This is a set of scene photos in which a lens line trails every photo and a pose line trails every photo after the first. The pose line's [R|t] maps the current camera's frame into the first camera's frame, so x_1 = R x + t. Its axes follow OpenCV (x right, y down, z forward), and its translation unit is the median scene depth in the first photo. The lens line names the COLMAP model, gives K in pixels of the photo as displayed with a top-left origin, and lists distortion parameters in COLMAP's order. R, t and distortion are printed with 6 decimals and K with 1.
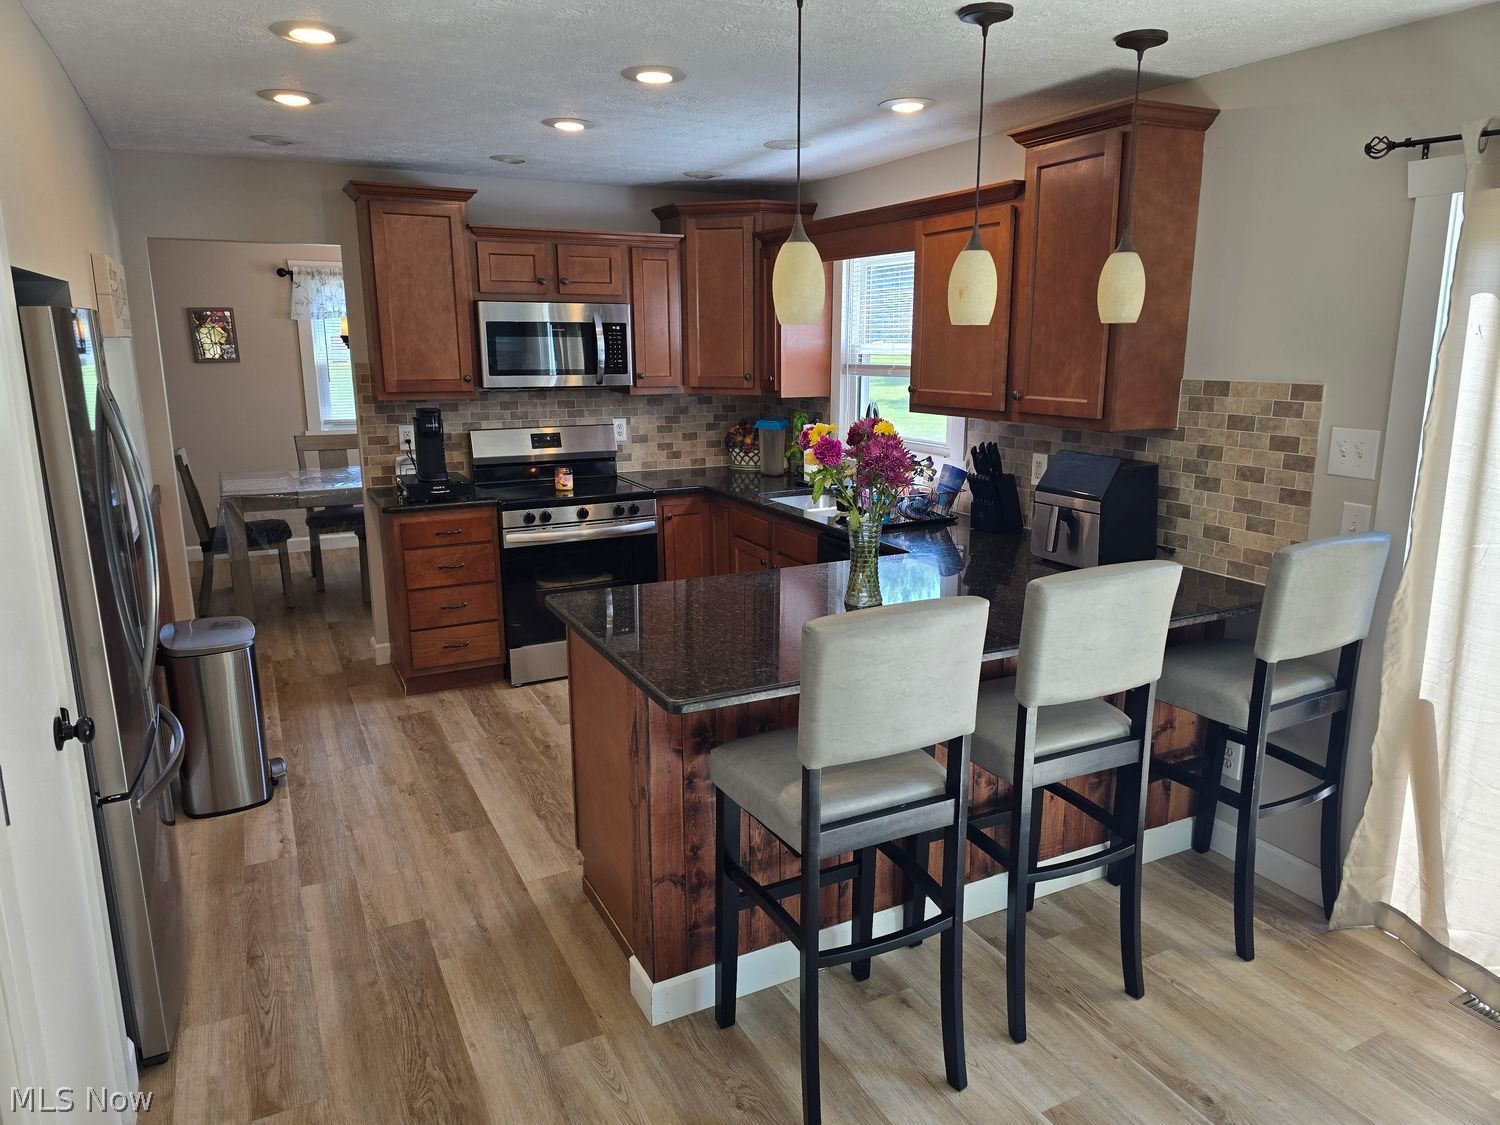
lens RADIAL K [[1007.4, 0, 769.0], [0, 1007.4, 556.2], [0, 0, 1]] dist [0.069512, -0.069104]
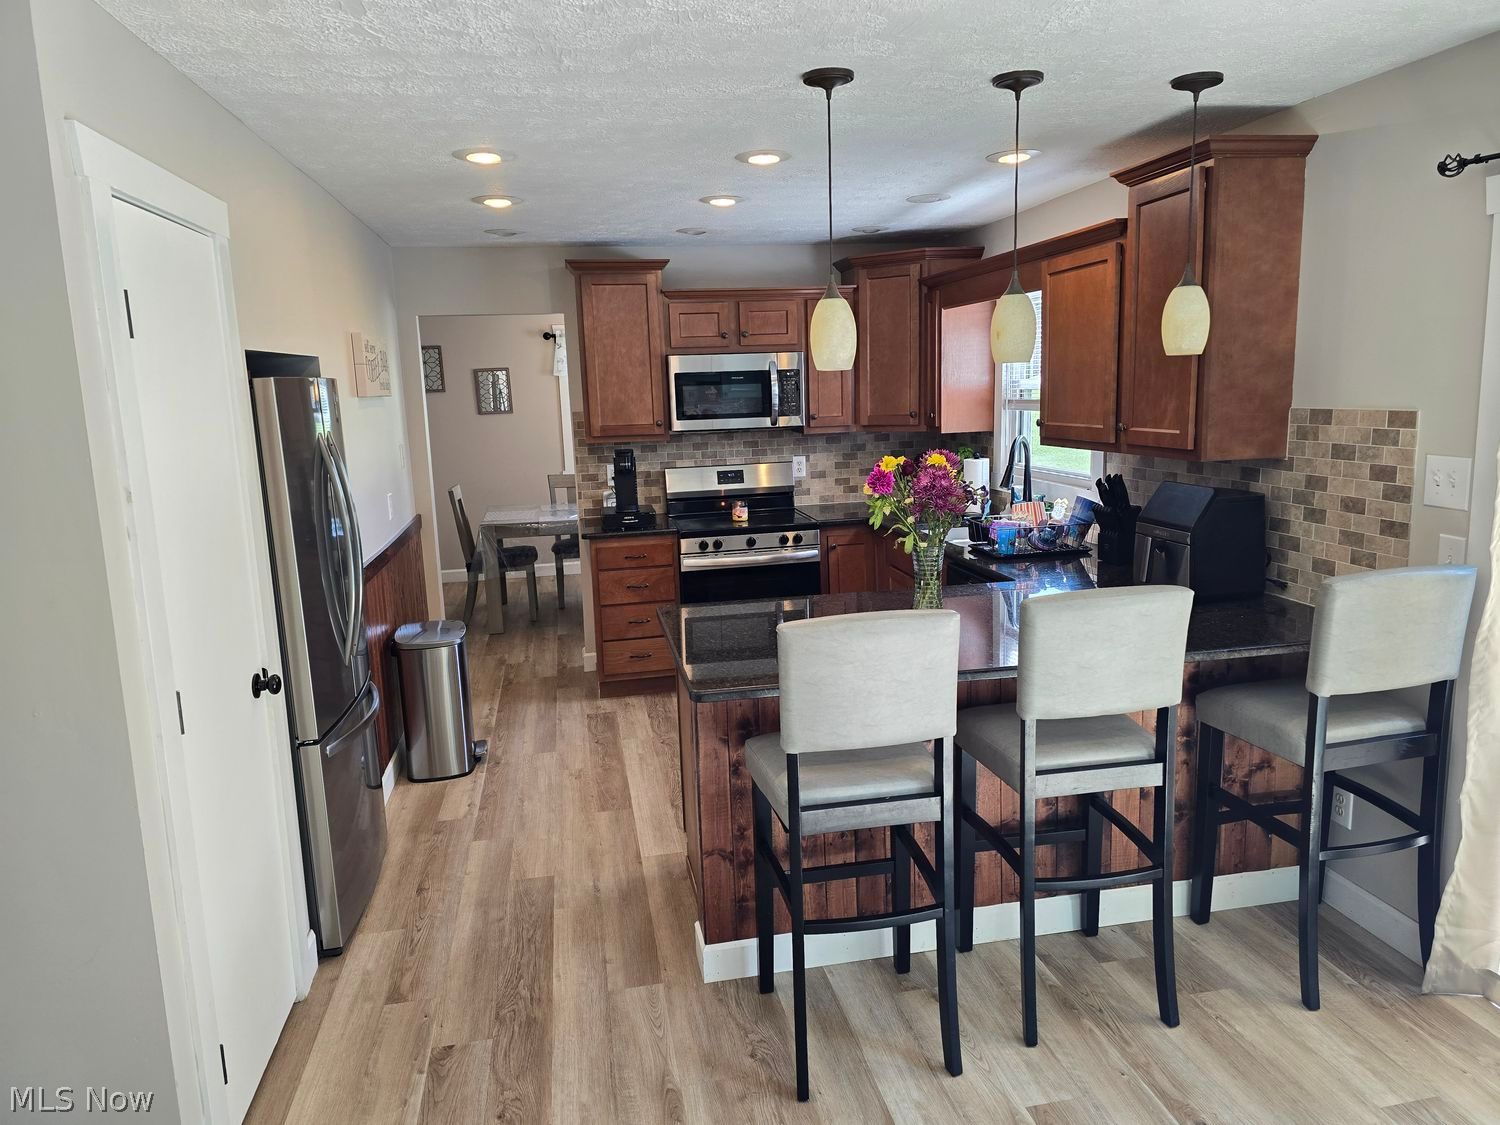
lens RADIAL K [[1007.4, 0, 750.9], [0, 1007.4, 553.9], [0, 0, 1]] dist [0.069512, -0.069104]
pose [[0.957046, 0.017501, -0.289408, 0.175108], [-0.029246, 0.998913, -0.036306, 0.013802], [0.288458, 0.043210, 0.956517, -0.066006]]
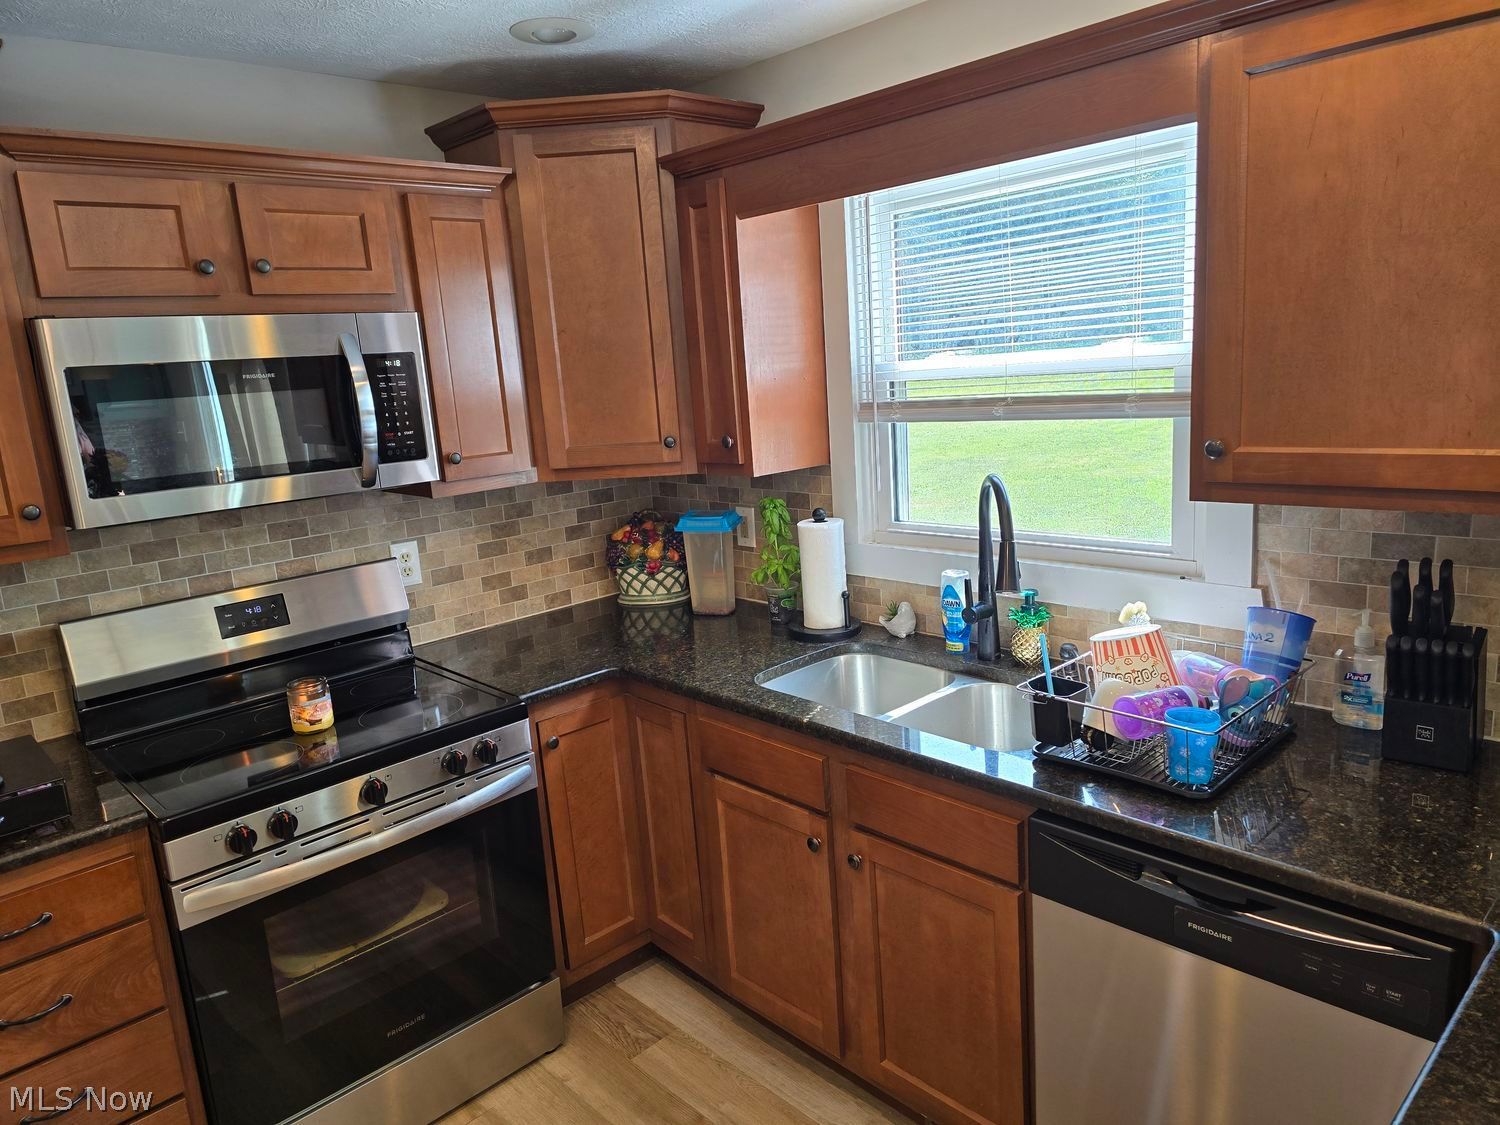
lens RADIAL K [[1007.4, 0, 758.9], [0, 1007.4, 554.1], [0, 0, 1]] dist [0.069512, -0.069104]
pose [[0.956690, -0.118673, 0.265820, -0.171726], [0.126301, 0.991923, -0.011722, -0.154036], [-0.262282, 0.044788, 0.963951, 0.700918]]
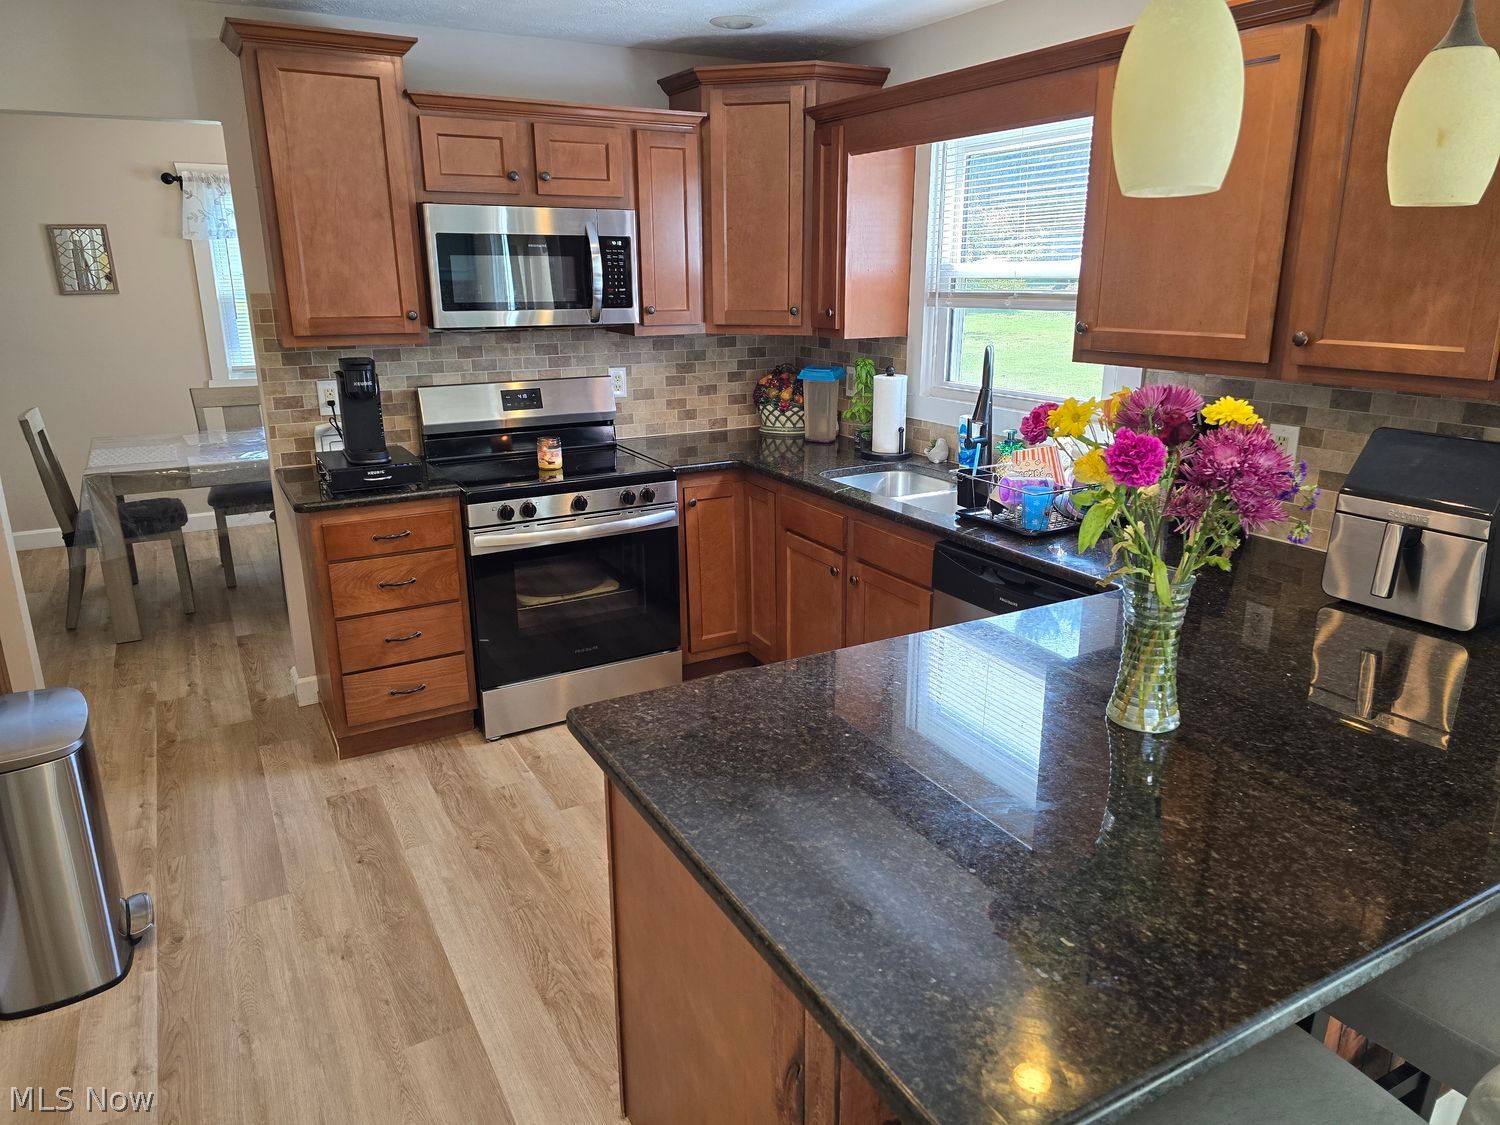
lens RADIAL K [[1007.4, 0, 759.9], [0, 1007.4, 548.5], [0, 0, 1]] dist [0.069512, -0.069104]
pose [[0.999195, -0.013825, 0.037661, -0.108563], [0.011649, 0.998284, 0.057384, -0.065923], [-0.038390, -0.056899, 0.997642, 0.356132]]
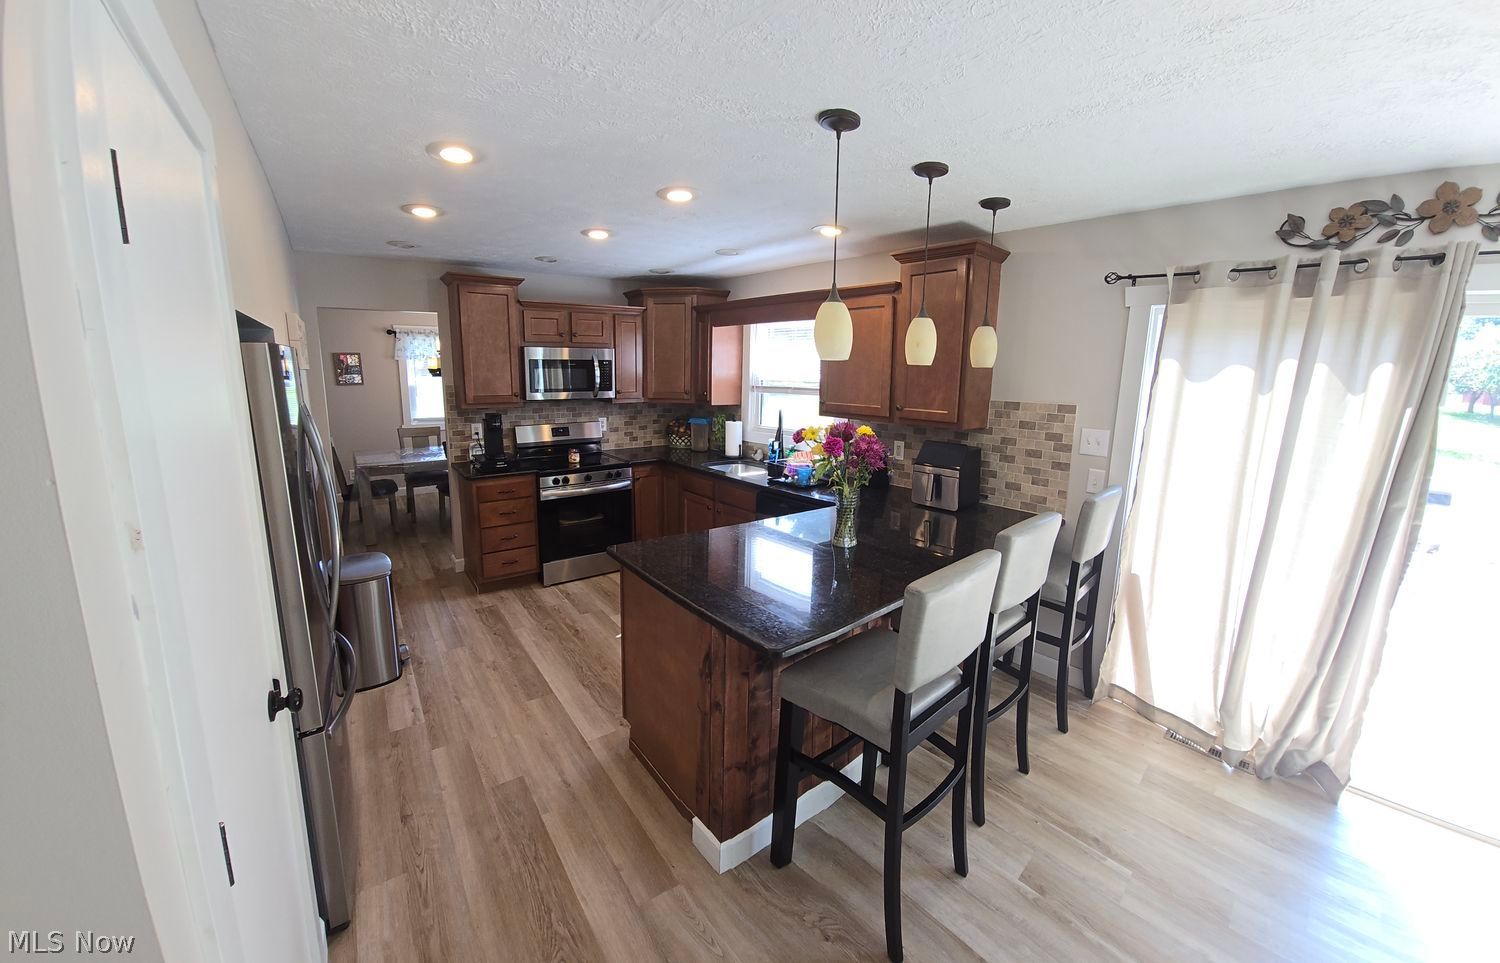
lens RADIAL K [[537.6, 0, 668.9], [0, 537.6, 469.9], [0, 0, 1]] dist [-0.003893, -0.000440]
pose [[0.998148, -0.007679, 0.060343, -0.143357], [0.009412, 0.999550, -0.028492, -0.038481], [-0.060097, 0.029008, 0.997771, 0.185850]]
